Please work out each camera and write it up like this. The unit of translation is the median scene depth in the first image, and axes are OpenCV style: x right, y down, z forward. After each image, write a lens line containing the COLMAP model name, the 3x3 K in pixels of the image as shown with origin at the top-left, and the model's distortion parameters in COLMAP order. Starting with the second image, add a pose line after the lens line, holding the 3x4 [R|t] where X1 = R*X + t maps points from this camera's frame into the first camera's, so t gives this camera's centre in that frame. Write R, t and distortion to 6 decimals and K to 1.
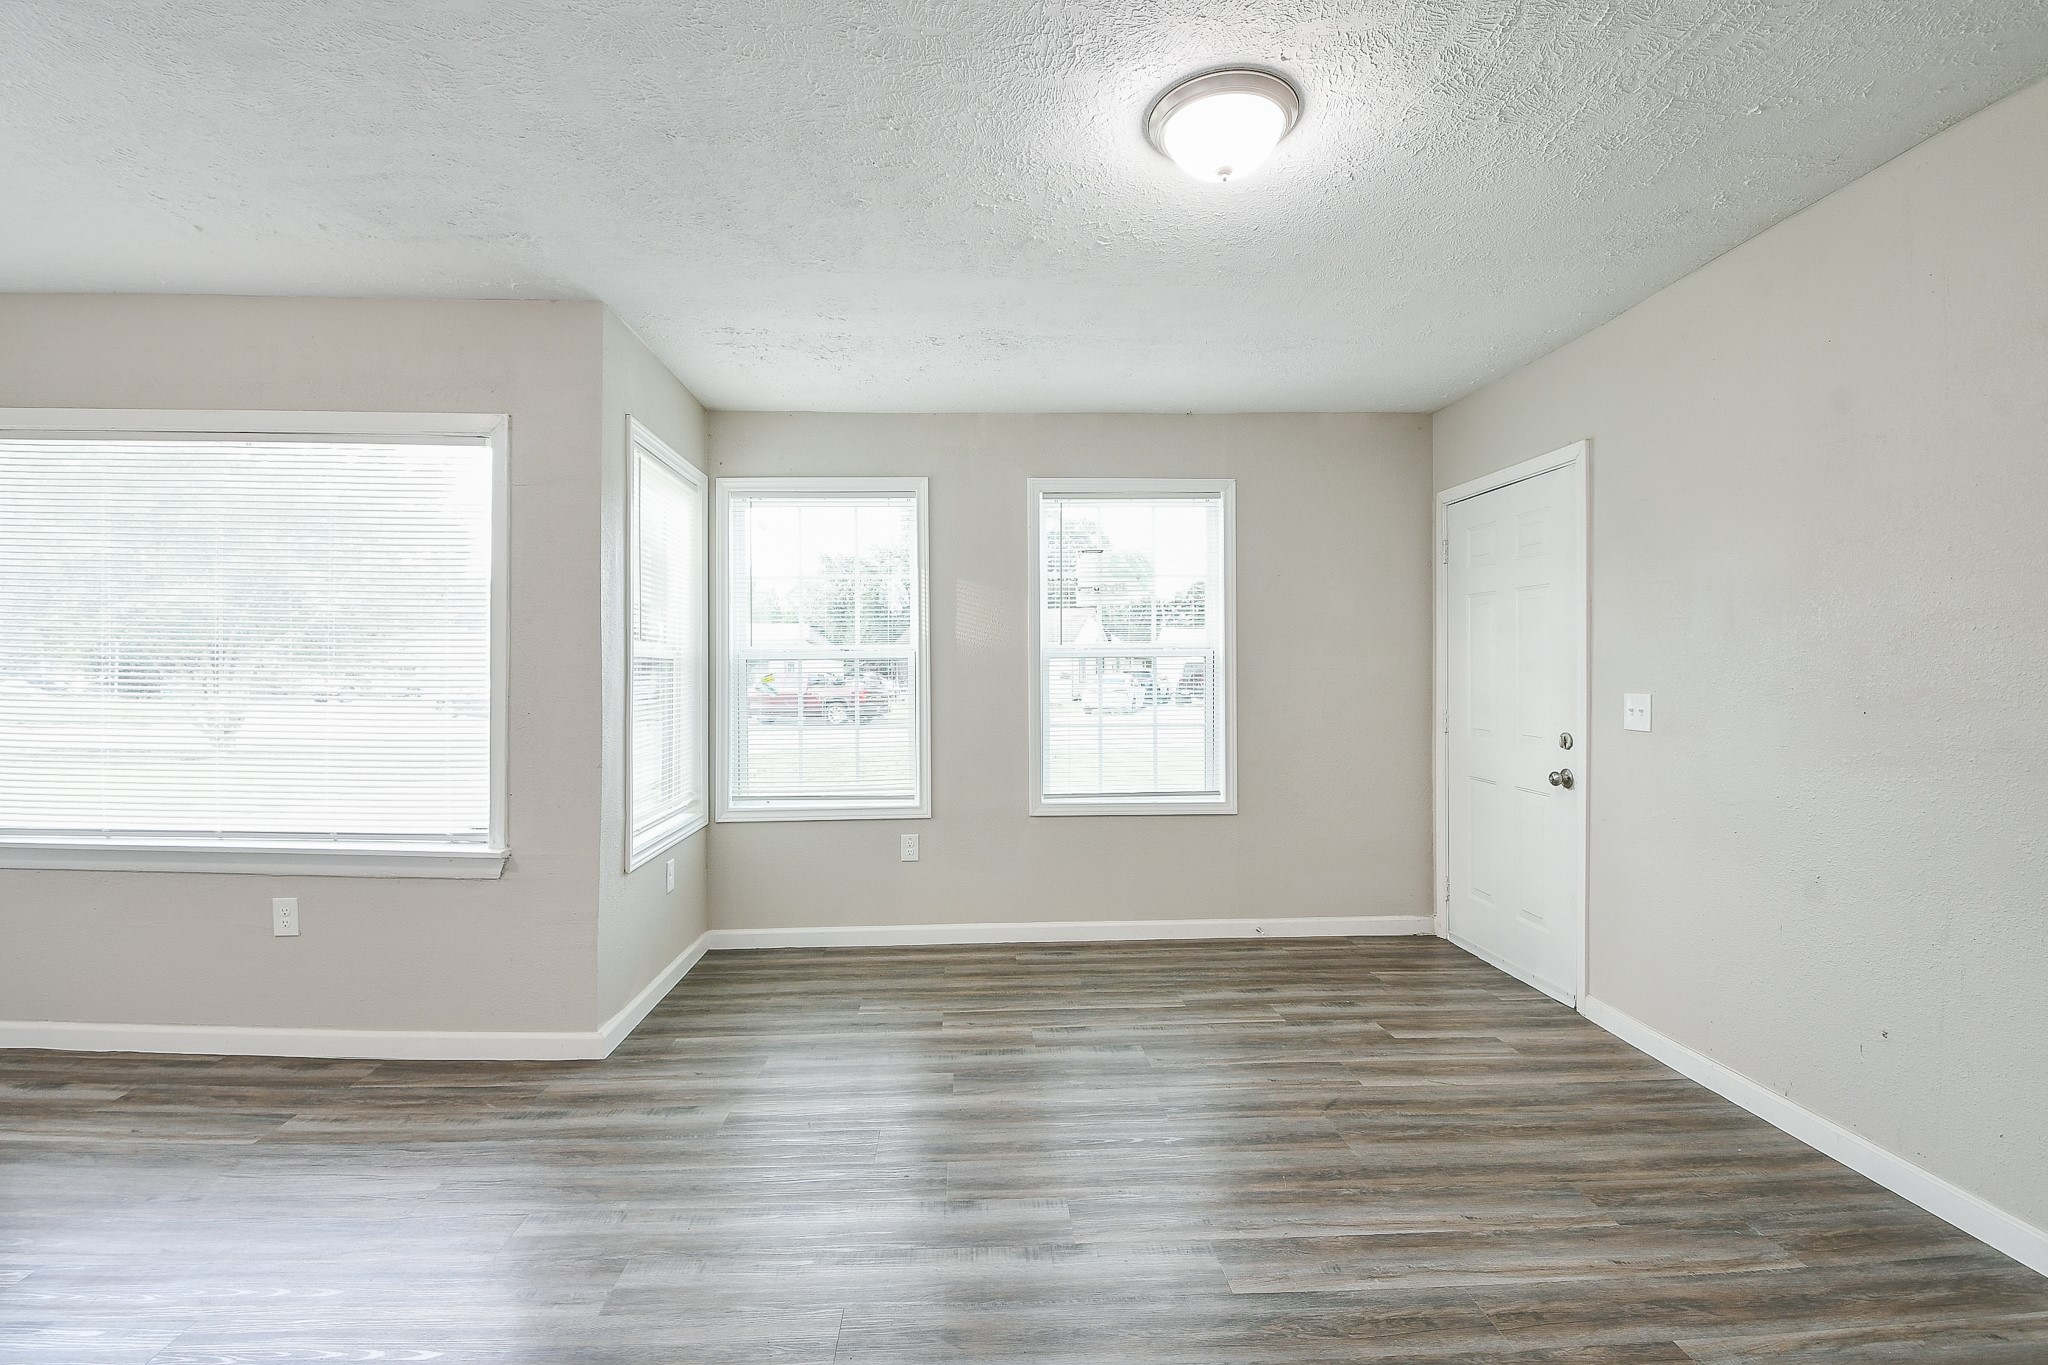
lens RADIAL K [[904.4, 0, 1007.7], [0, 904.4, 675.2], [0, 0, 1]] dist [0.001449, -0.017302]
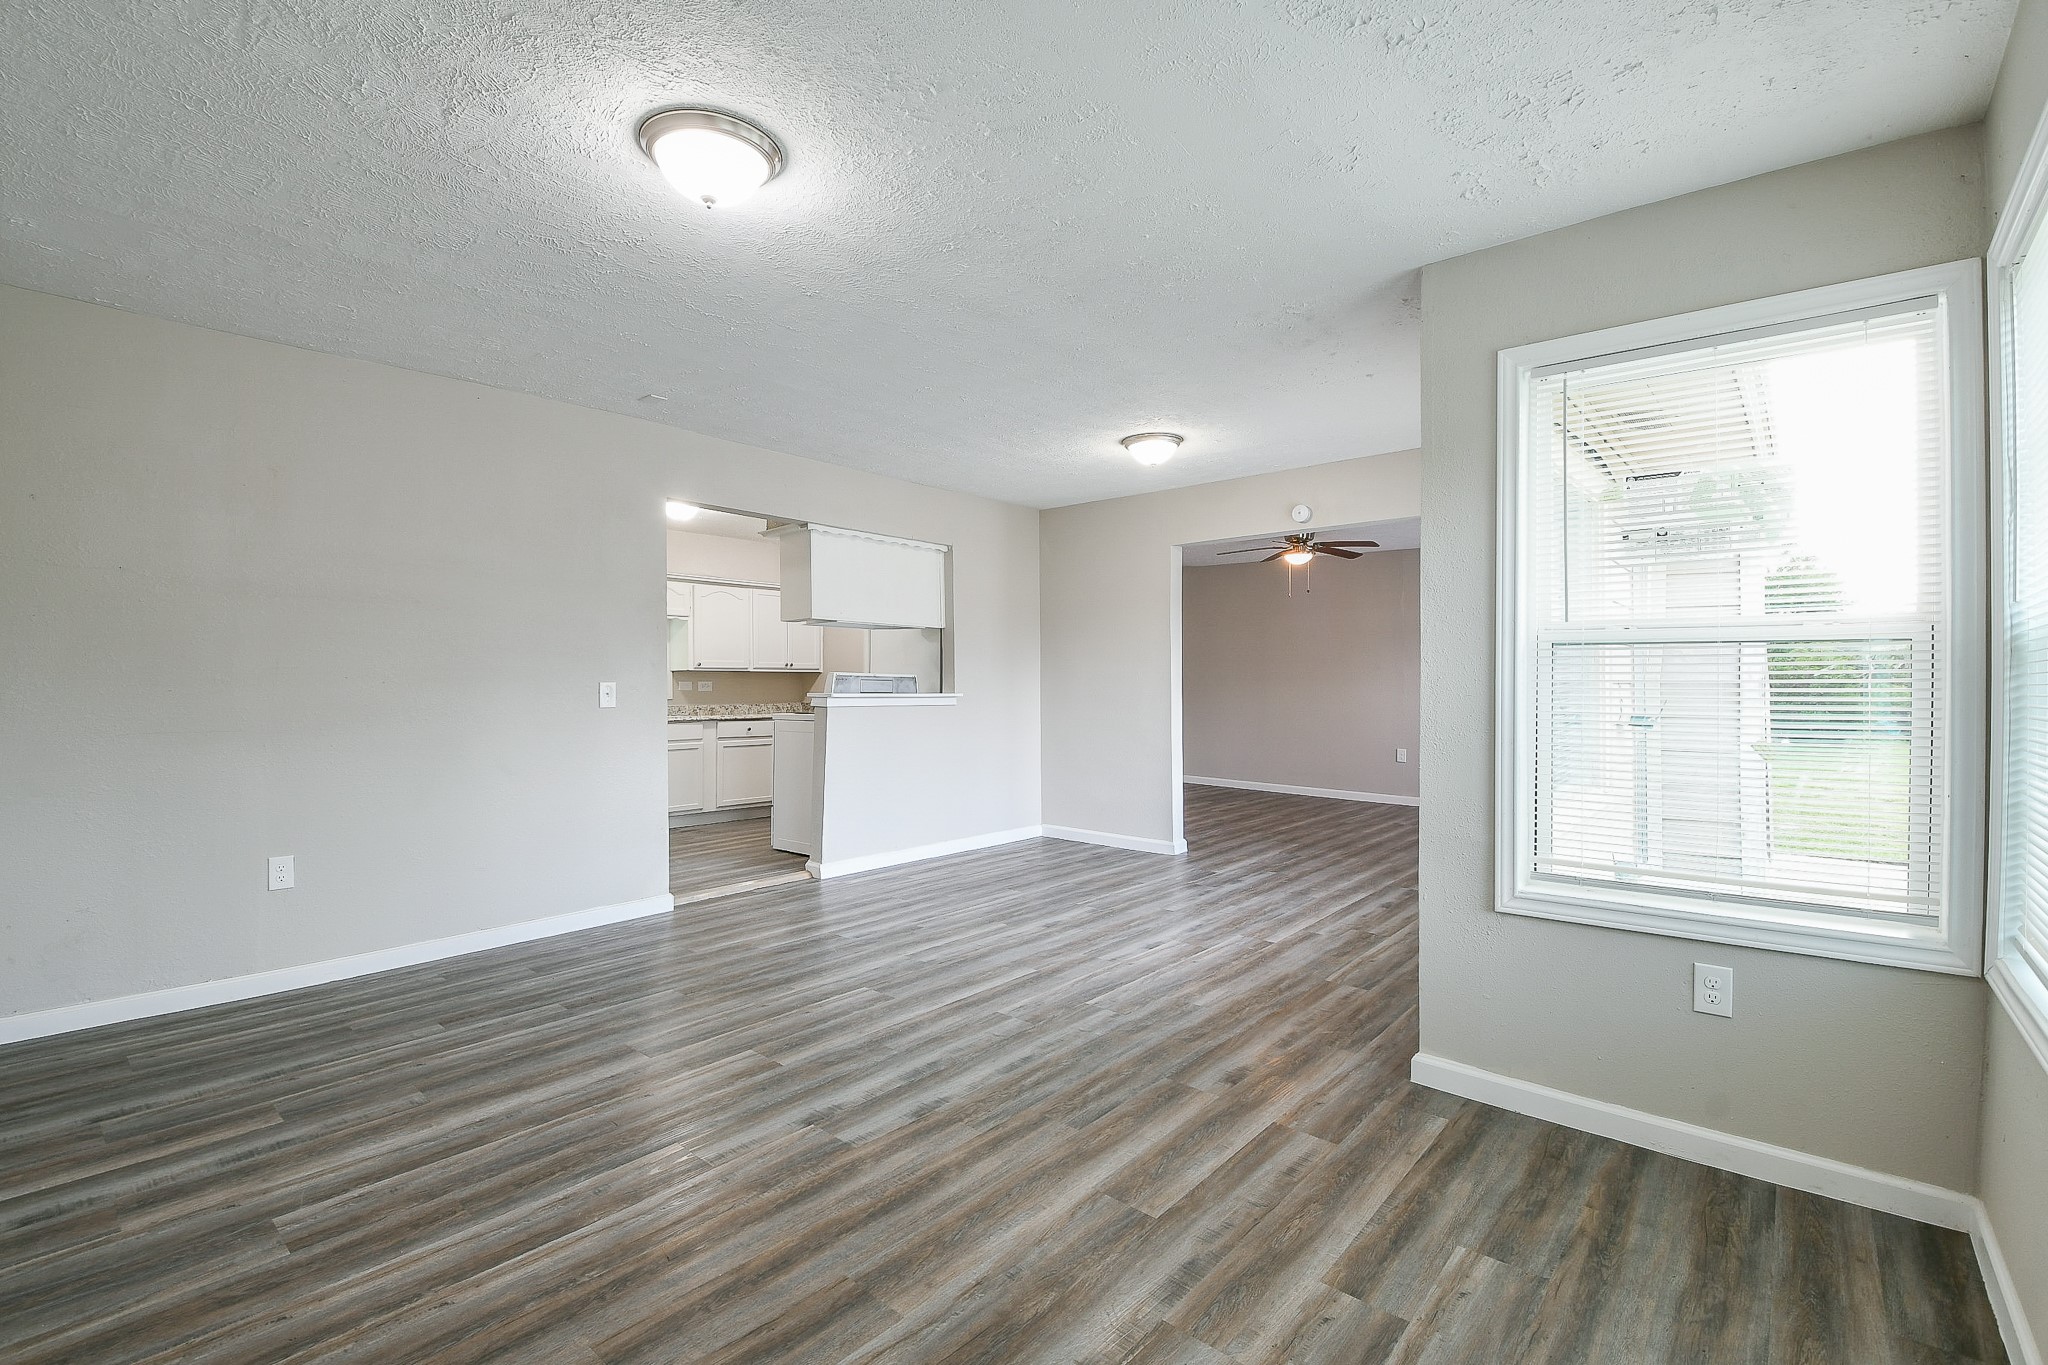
lens RADIAL K [[908.2, 0, 1013.2], [0, 908.2, 676.1], [0, 0, 1]] dist [0.015953, -0.019041]
pose [[-0.685384, -0.001877, -0.728179, 0.553046], [-0.000822, 0.999998, -0.001804, 0.007355], [0.728181, -0.000638, -0.685384, 1.421820]]
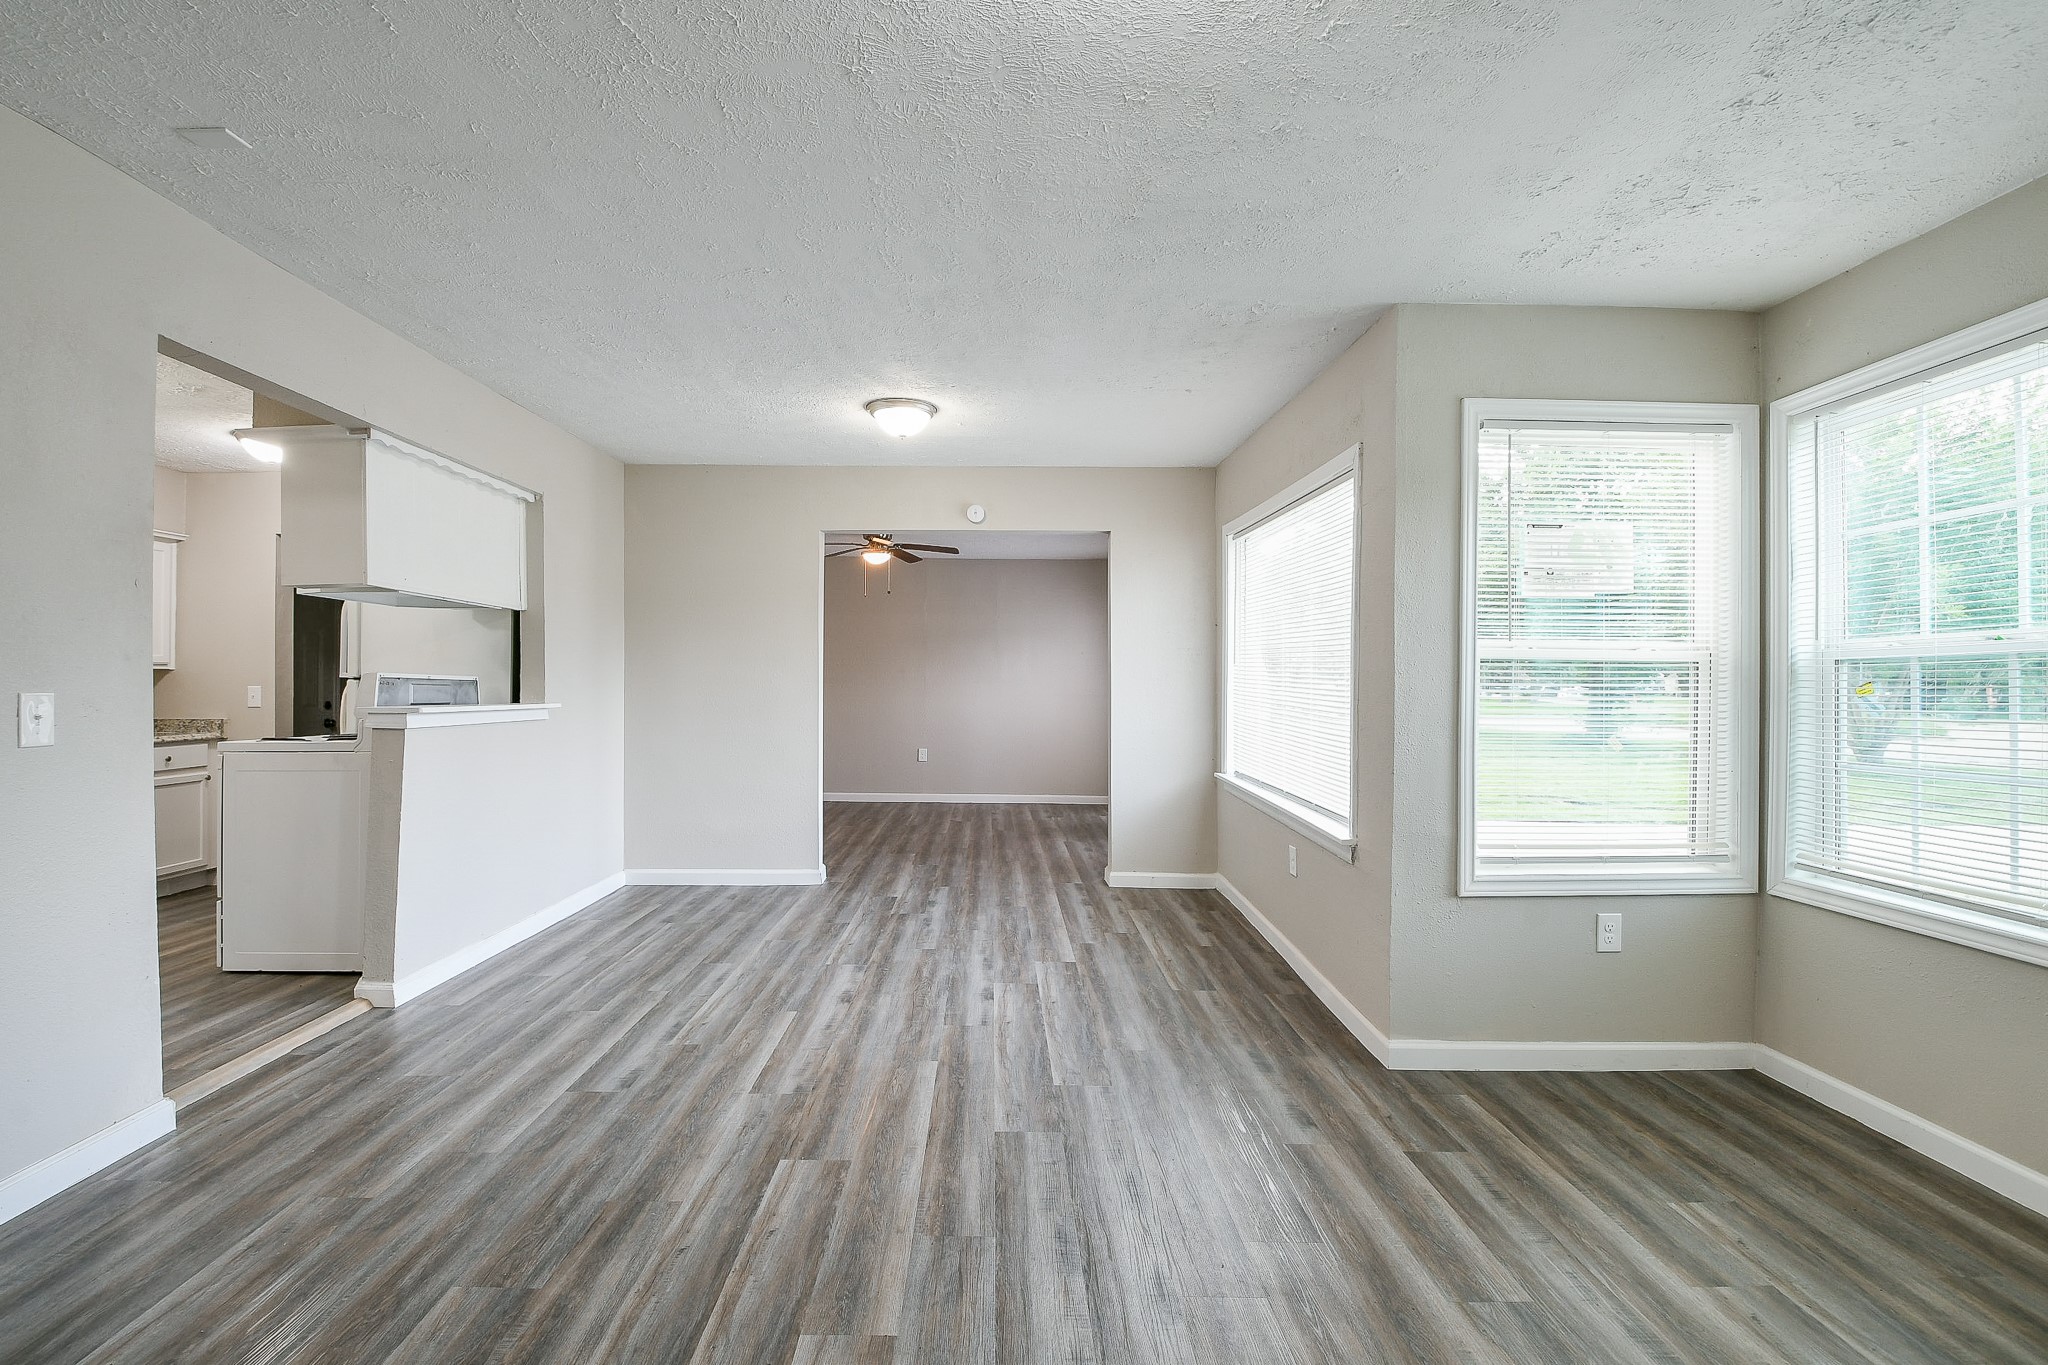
lens RADIAL K [[908.2, 0, 1013.2], [0, 908.2, 676.1], [0, 0, 1]] dist [0.015953, -0.019041]
pose [[-0.027965, -0.003827, -0.999602, 0.597720], [-0.005649, 0.999977, -0.003670, -0.000583], [0.999593, 0.005544, -0.027986, 0.647969]]
